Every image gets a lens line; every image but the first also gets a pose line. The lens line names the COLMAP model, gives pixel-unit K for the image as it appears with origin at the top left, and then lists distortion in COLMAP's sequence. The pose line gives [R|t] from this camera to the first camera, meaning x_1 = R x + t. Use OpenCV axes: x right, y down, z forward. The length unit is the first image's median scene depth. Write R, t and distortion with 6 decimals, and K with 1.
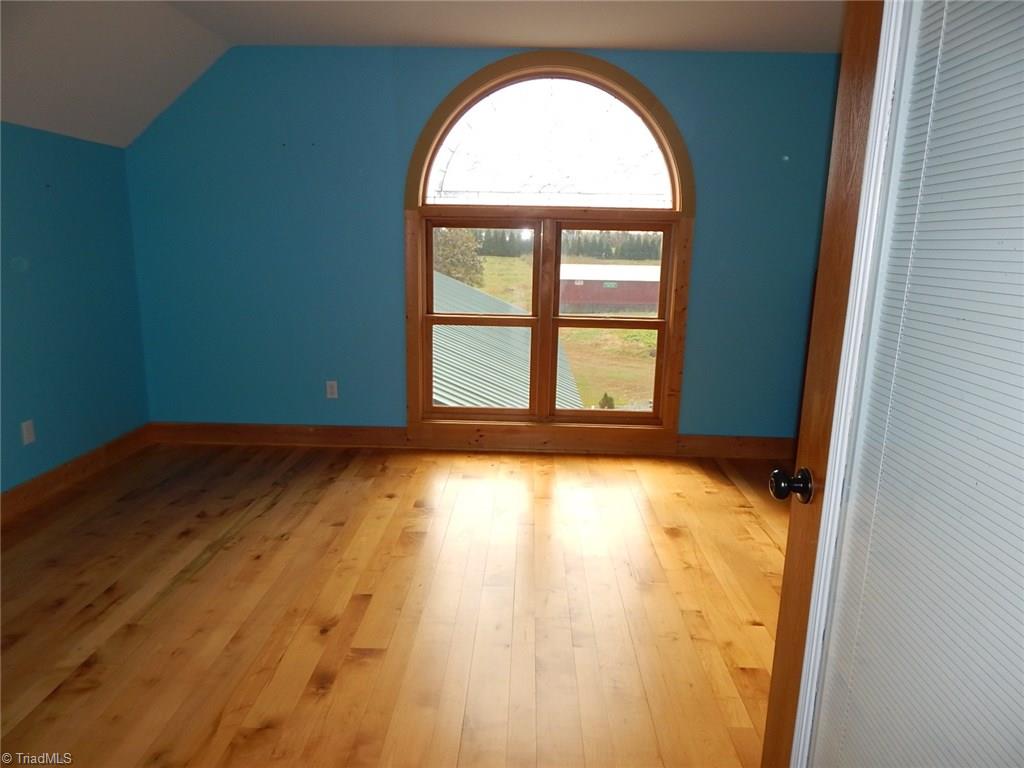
lens RADIAL K [[667.8, 0, 512.0], [0, 667.8, 384.0], [0, 0, 1]] dist [-0.004532, -0.002753]
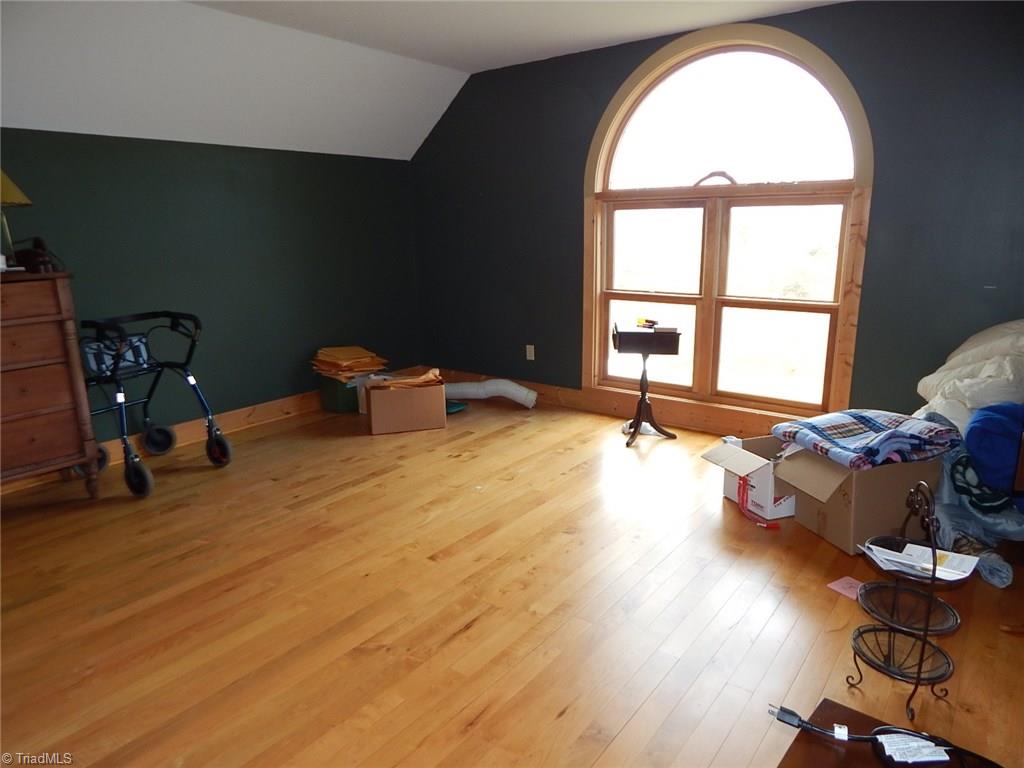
lens RADIAL K [[678.0, 0, 513.8], [0, 678.0, 383.1], [0, 0, 1]] dist [0.000291, -0.000515]
pose [[0.813496, 0.102467, -0.572473, 0.404615], [-0.092517, 0.994622, 0.046558, 0.009059], [0.574165, 0.015089, 0.818601, 0.000981]]
